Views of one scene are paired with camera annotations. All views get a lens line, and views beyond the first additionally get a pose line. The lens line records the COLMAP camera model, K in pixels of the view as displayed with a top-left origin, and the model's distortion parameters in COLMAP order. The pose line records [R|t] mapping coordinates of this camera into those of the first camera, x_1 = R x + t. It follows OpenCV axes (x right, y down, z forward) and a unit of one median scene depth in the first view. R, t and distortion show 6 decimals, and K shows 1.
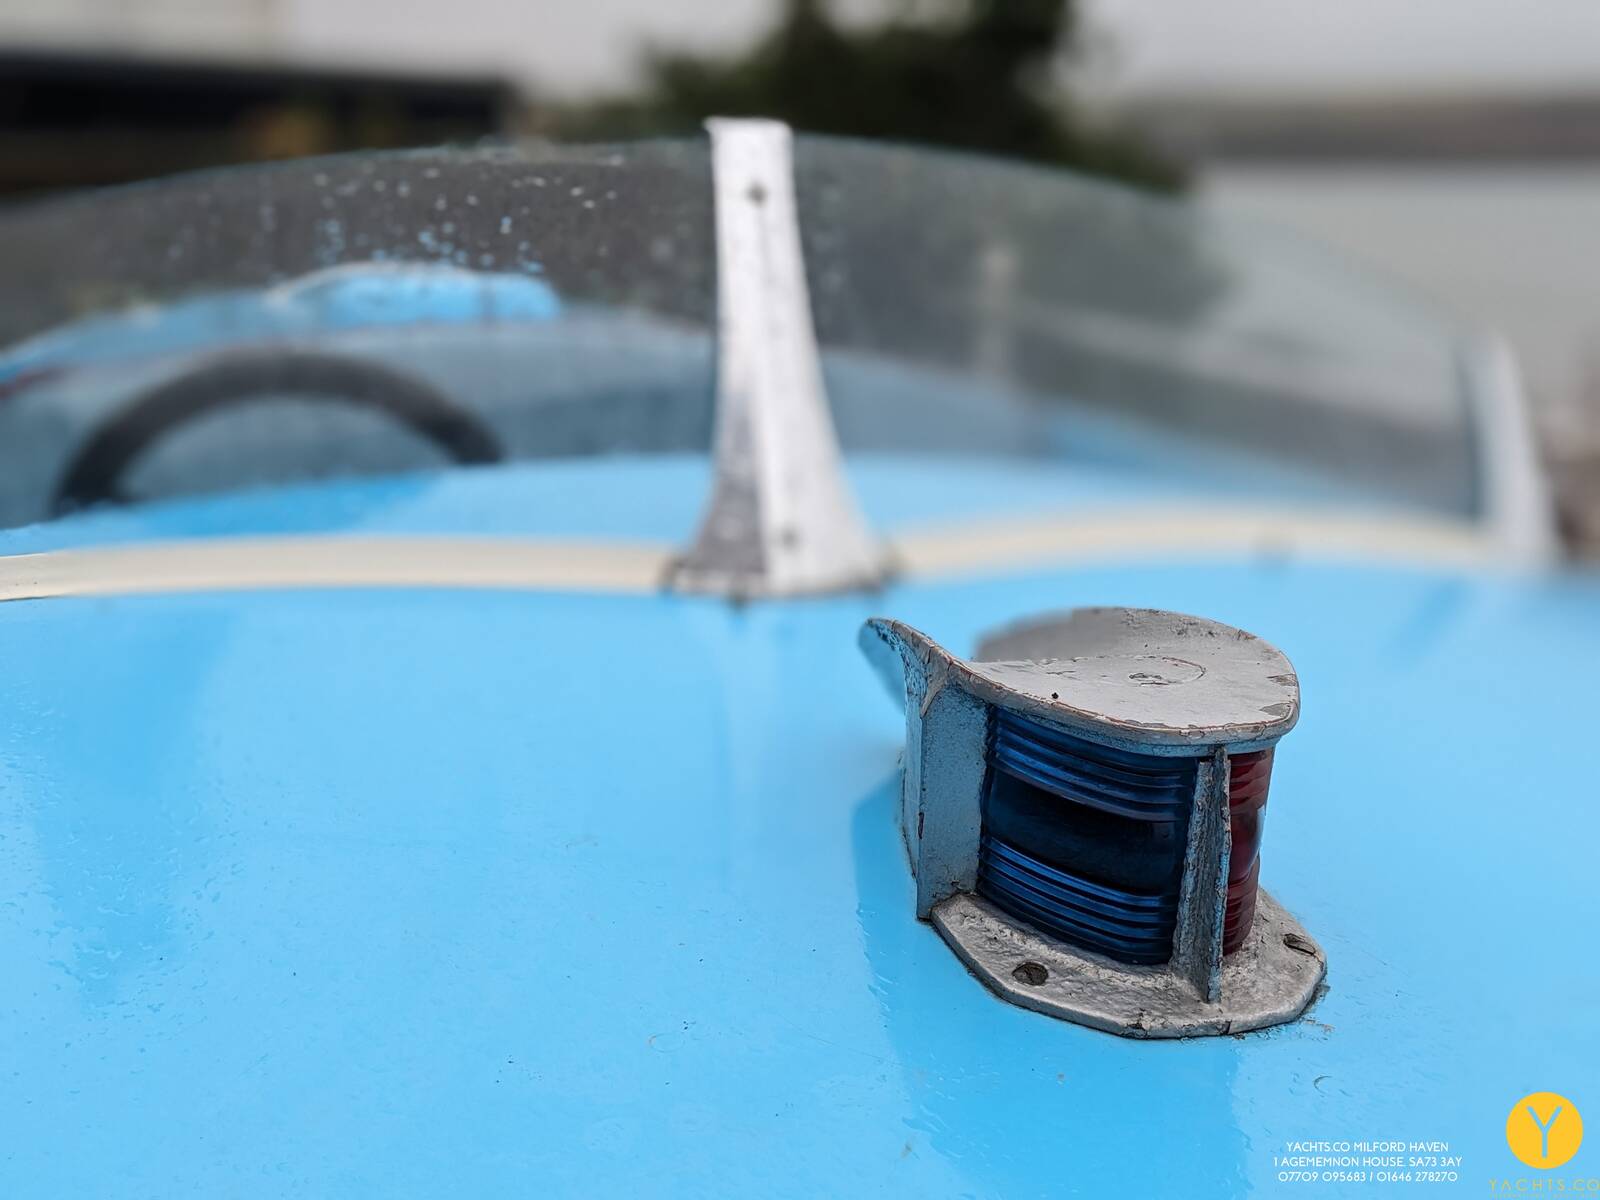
lens RADIAL K [[1896.1, 0, 799.8], [0, 1896.1, 601.9], [0, 0, 1]] dist [0.152873, 0.000000]
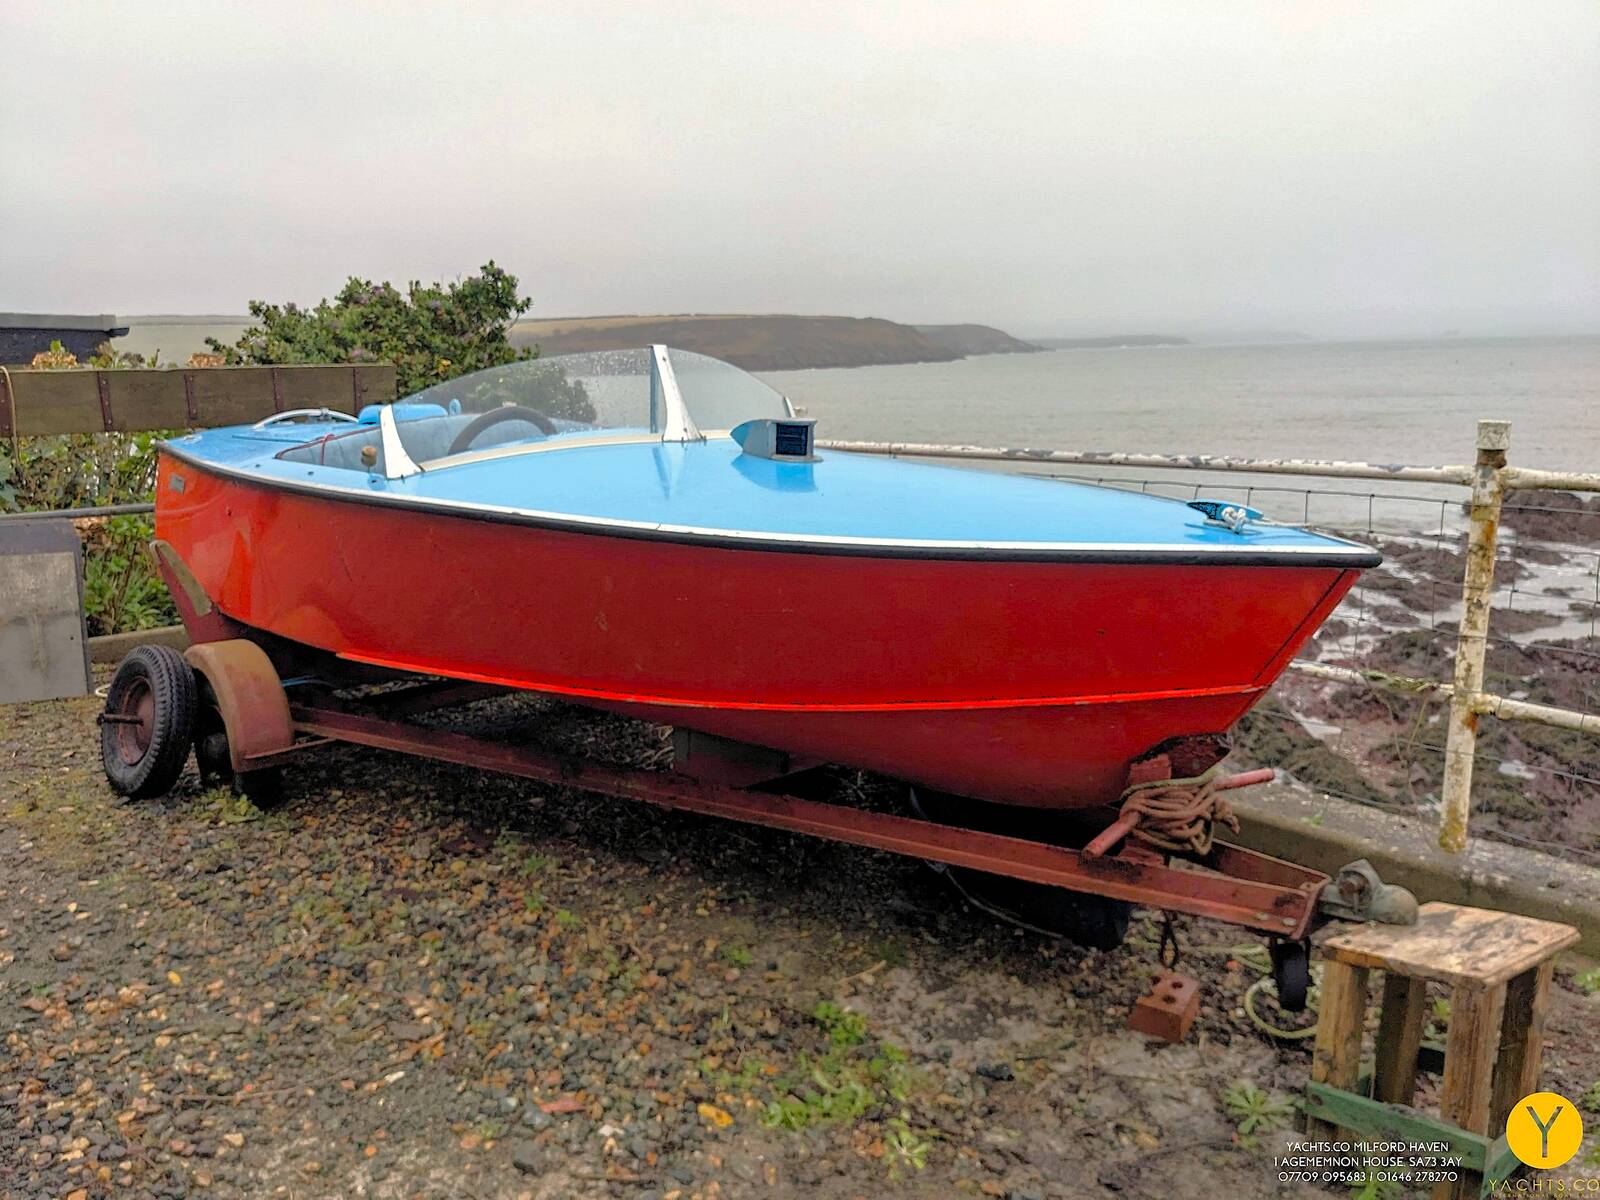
lens RADIAL K [[1257.1, 0, 797.8], [0, 1257.1, 637.4], [0, 0, 1]] dist [0.052348, -0.082221]
pose [[0.893384, -0.127902, 0.430703, -2.001254], [0.134884, 0.990756, 0.014434, 0.808630], [-0.428568, 0.045200, 0.902378, -3.302602]]
